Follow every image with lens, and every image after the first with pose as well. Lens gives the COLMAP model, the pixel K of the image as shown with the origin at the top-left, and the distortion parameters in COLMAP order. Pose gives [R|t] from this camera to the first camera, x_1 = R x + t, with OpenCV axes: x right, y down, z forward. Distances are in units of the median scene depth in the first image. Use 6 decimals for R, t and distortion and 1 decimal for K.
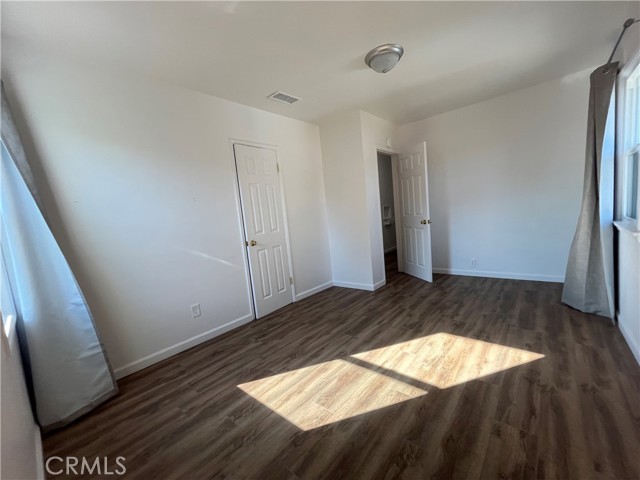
lens RADIAL K [[261.7, 0, 318.8], [0, 261.7, 241.9], [0, 0, 1]] dist [-0.002048, -0.000498]
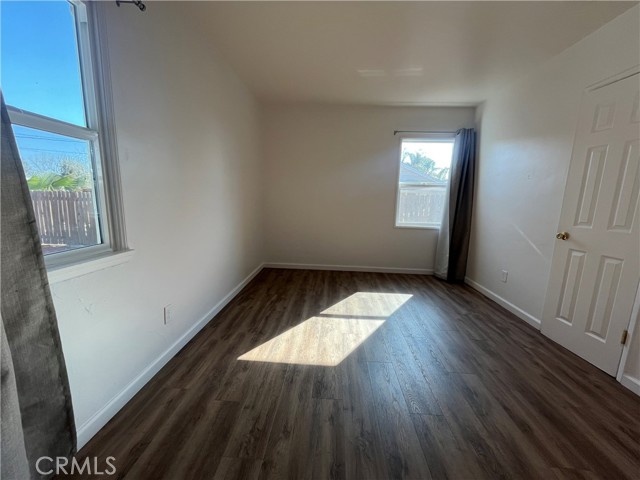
lens RADIAL K [[261.7, 0, 318.8], [0, 261.7, 241.9], [0, 0, 1]] dist [-0.002048, -0.000498]
pose [[-0.791495, 0.174474, -0.585743, 1.043480], [-0.018971, 0.950911, 0.308881, -0.279637], [0.610882, 0.255590, -0.749331, 1.692934]]
